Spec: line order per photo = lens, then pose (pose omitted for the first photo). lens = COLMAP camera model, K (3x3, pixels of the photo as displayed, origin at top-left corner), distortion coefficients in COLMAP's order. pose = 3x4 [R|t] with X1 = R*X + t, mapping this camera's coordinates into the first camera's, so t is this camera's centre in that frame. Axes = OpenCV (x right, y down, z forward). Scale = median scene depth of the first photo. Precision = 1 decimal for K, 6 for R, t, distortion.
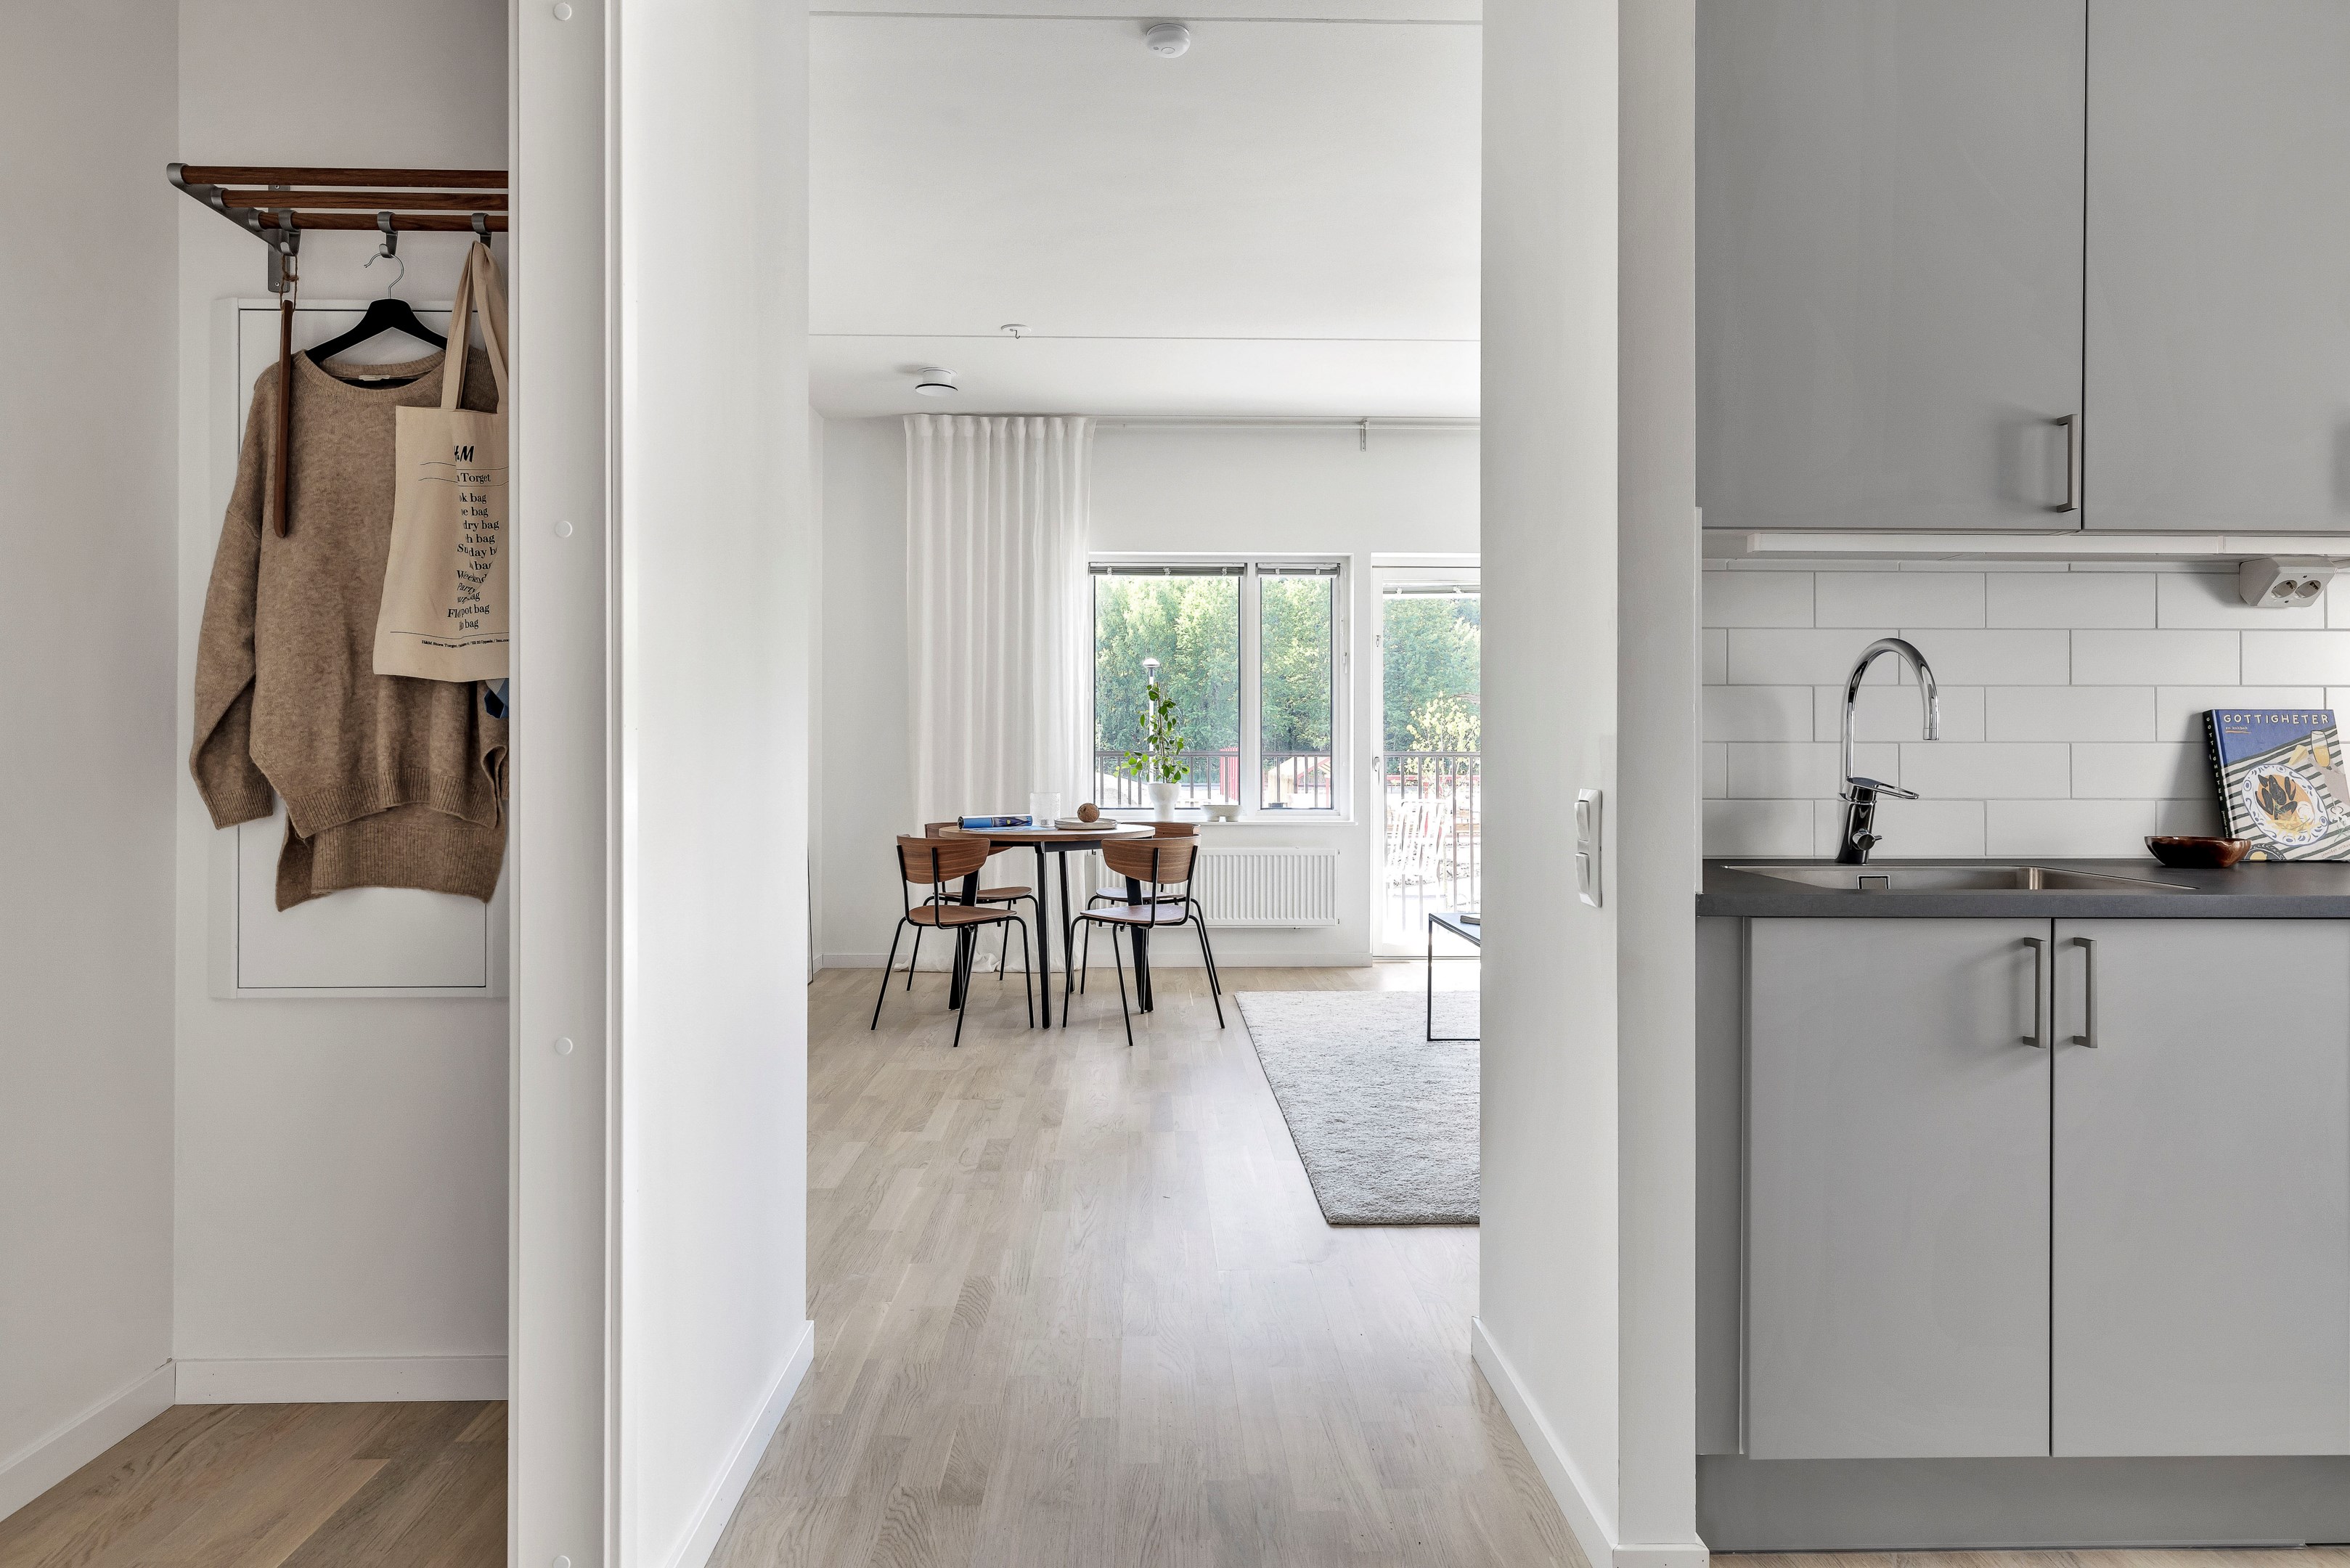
lens RADIAL K [[1382.0, 0, 1179.4], [0, 1382.0, 738.5], [0, 0, 1]] dist [-0.002376, -0.000175]
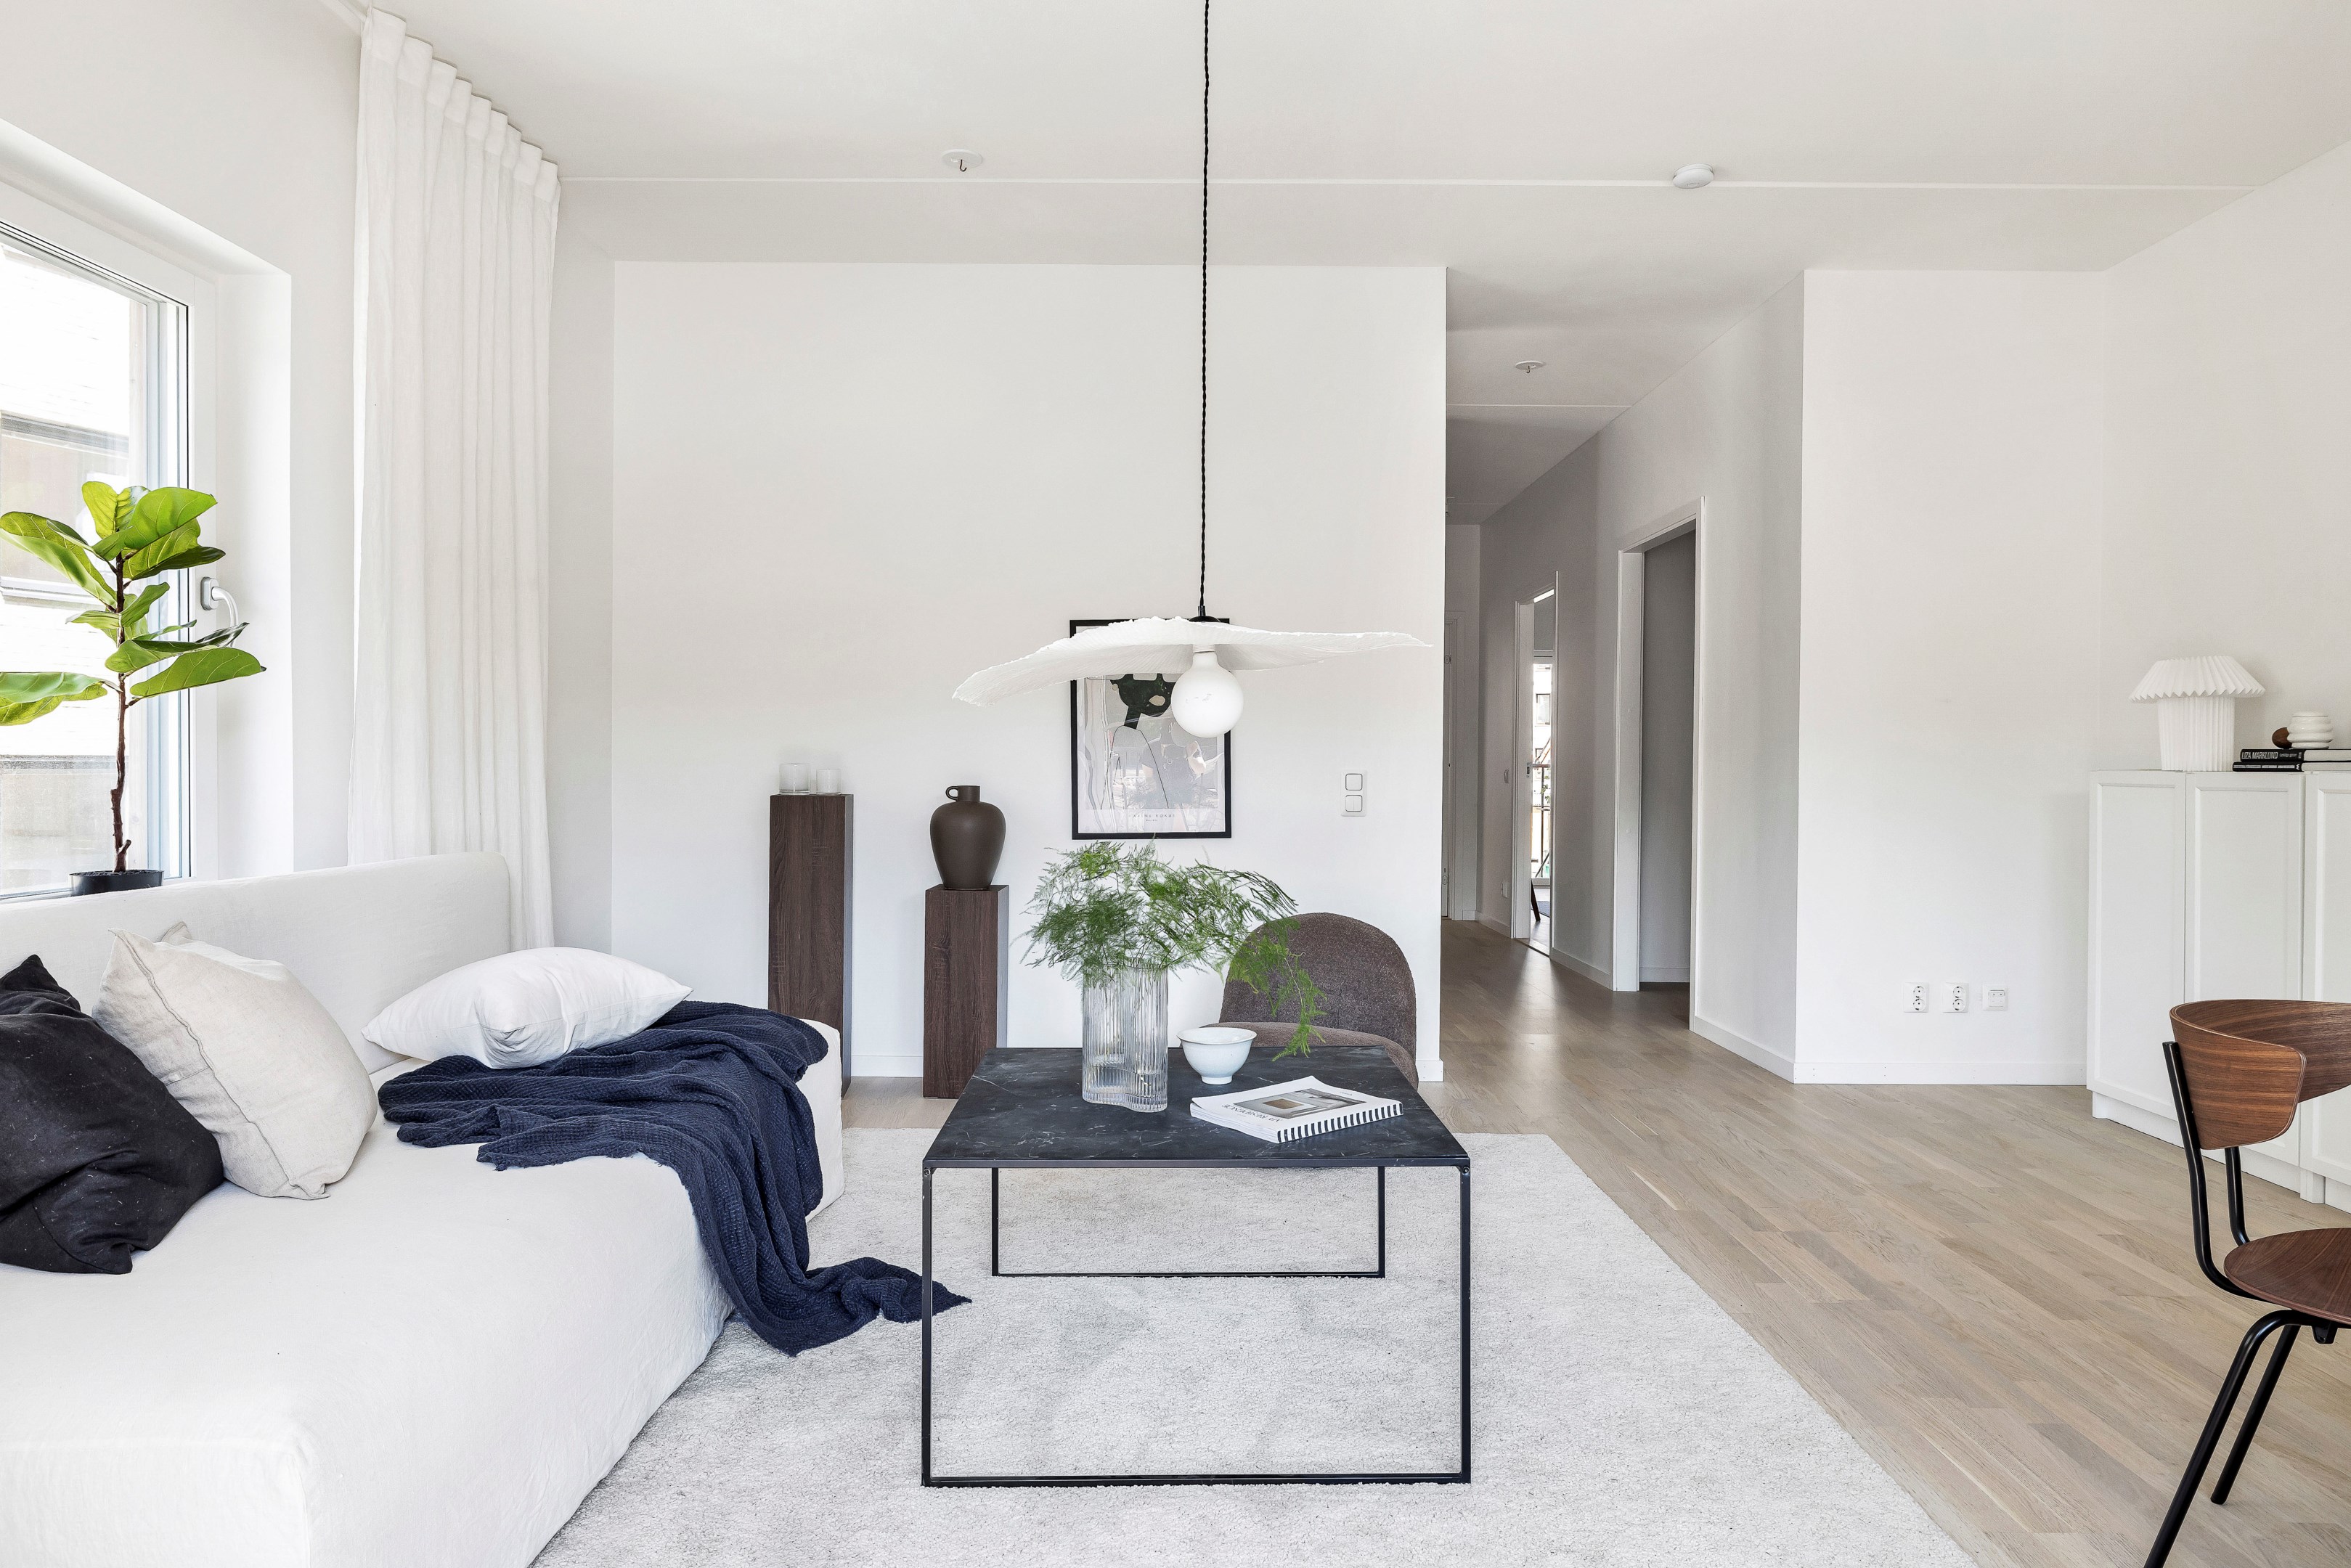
lens RADIAL K [[1376.6, 0, 1162.7], [0, 1376.6, 790.6], [0, 0, 1]] dist [-0.002882, 0.001766]
pose [[-0.999136, -0.011480, 0.039950, 0.211671], [-0.011013, 0.999869, 0.011896, 0.012875], [-0.040081, 0.011446, -0.999131, 1.165260]]
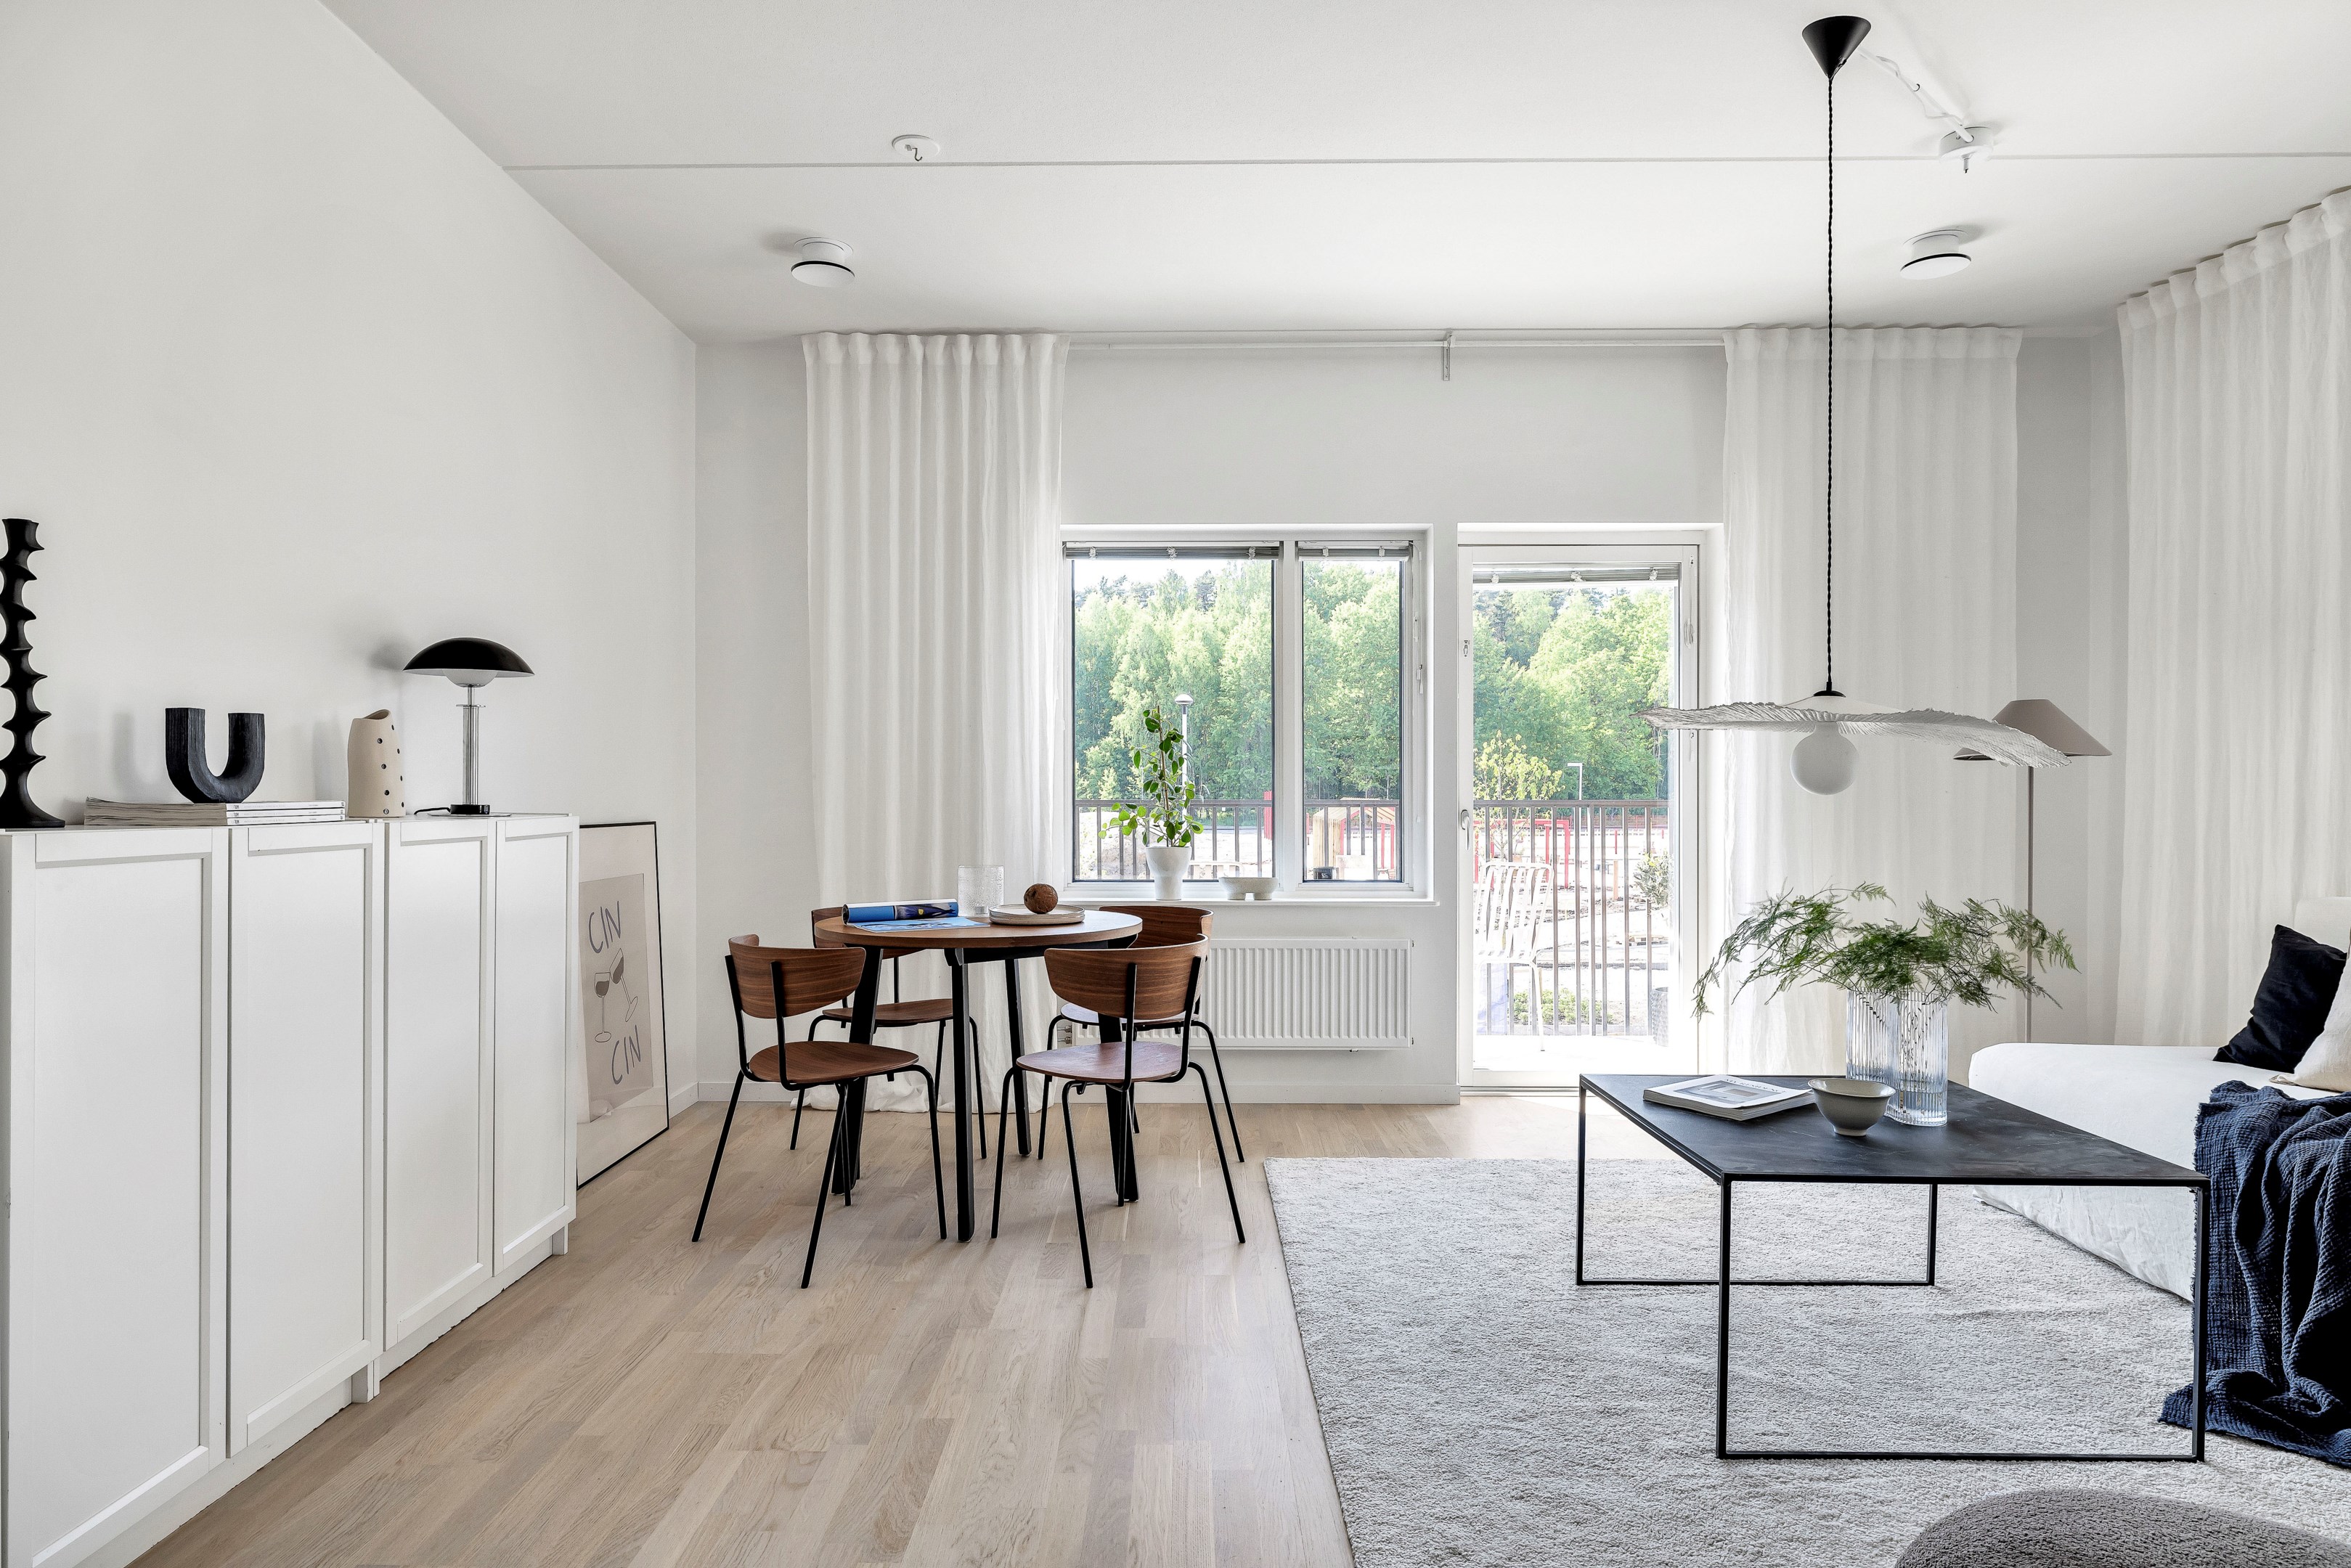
lens RADIAL K [[1376.6, 0, 1162.7], [0, 1376.6, 790.6], [0, 0, 1]] dist [-0.002882, 0.001766]
pose [[0.999005, -0.001922, -0.044558, 0.020977], [0.002231, 0.999974, 0.006892, -0.002198], [0.044544, -0.006984, 0.998983, 0.325262]]
